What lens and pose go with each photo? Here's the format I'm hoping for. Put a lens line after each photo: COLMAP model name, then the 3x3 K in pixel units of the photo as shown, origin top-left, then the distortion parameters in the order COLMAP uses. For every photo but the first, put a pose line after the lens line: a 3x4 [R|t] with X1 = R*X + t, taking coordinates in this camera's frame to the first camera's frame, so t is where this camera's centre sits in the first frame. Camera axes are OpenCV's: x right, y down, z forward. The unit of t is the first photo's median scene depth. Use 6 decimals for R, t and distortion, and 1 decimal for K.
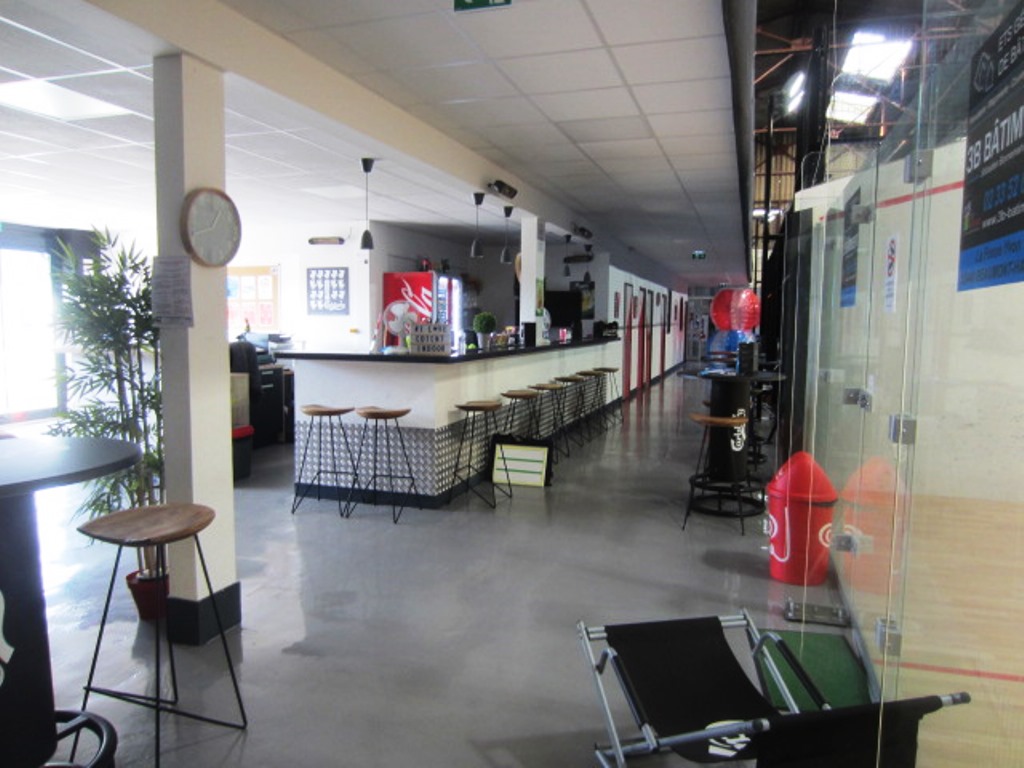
lens RADIAL K [[721.3, 0, 512.0], [0, 721.3, 384.0], [0, 0, 1]] dist [-0.031619, 0.007210]
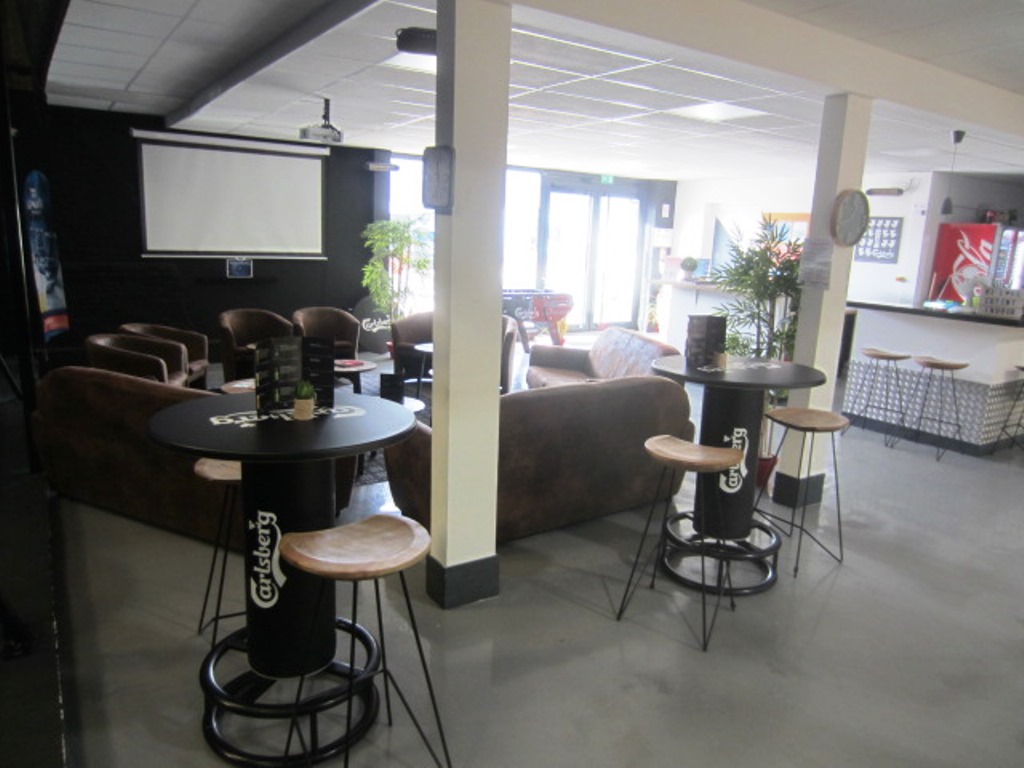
lens RADIAL K [[721.3, 0, 512.0], [0, 721.3, 384.0], [0, 0, 1]] dist [-0.031619, 0.007210]
pose [[0.787394, 0.151394, -0.597570, -0.031582], [-0.090925, 0.987294, 0.130323, -0.012571], [0.609708, -0.048281, 0.791155, -0.271306]]
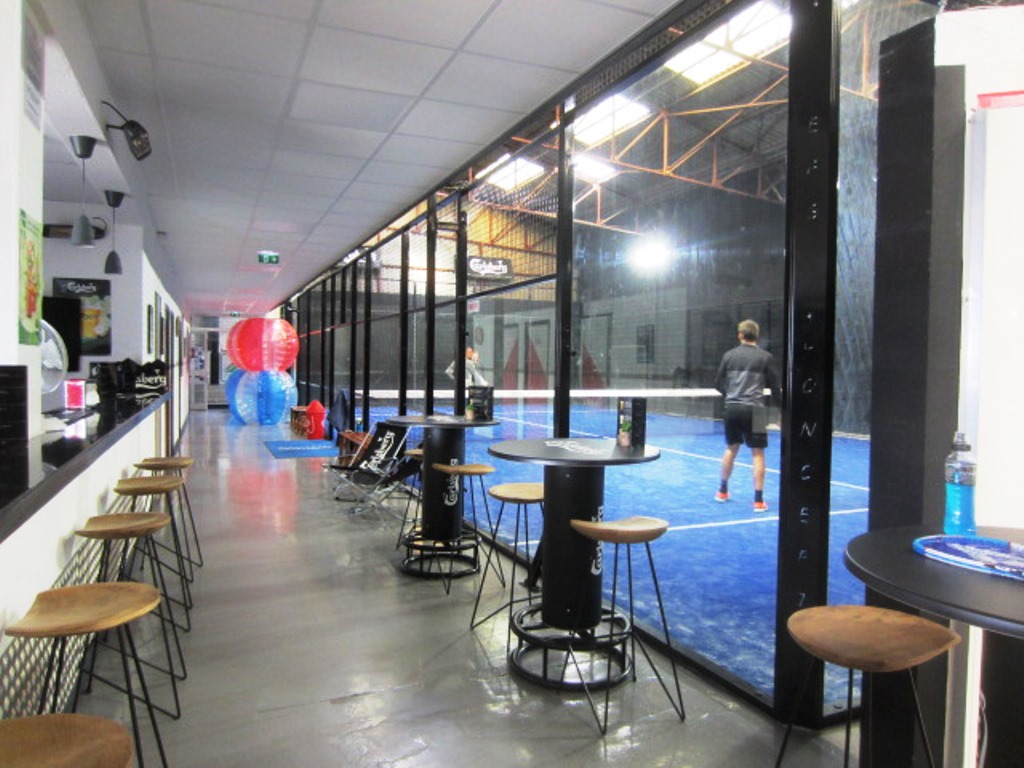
lens RADIAL K [[721.3, 0, 512.0], [0, 721.3, 384.0], [0, 0, 1]] dist [-0.031619, 0.007210]
pose [[0.752362, -0.019570, 0.658460, -0.004812], [0.053700, 0.998054, -0.031695, -0.081016], [-0.656558, 0.059206, 0.751948, 0.906989]]
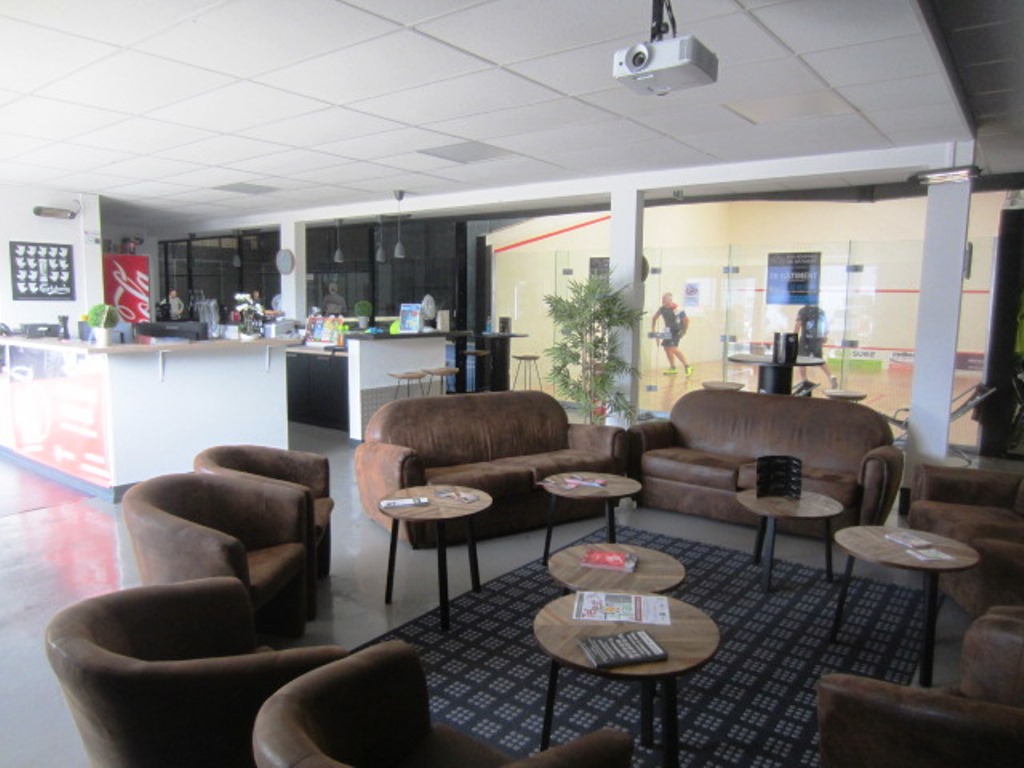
lens RADIAL K [[721.3, 0, 512.0], [0, 721.3, 384.0], [0, 0, 1]] dist [-0.031619, 0.007210]
pose [[0.329764, -0.112036, 0.937392, -1.398789], [0.077682, 0.992786, 0.091329, -0.052074], [-0.940862, 0.042701, 0.336088, 0.340663]]
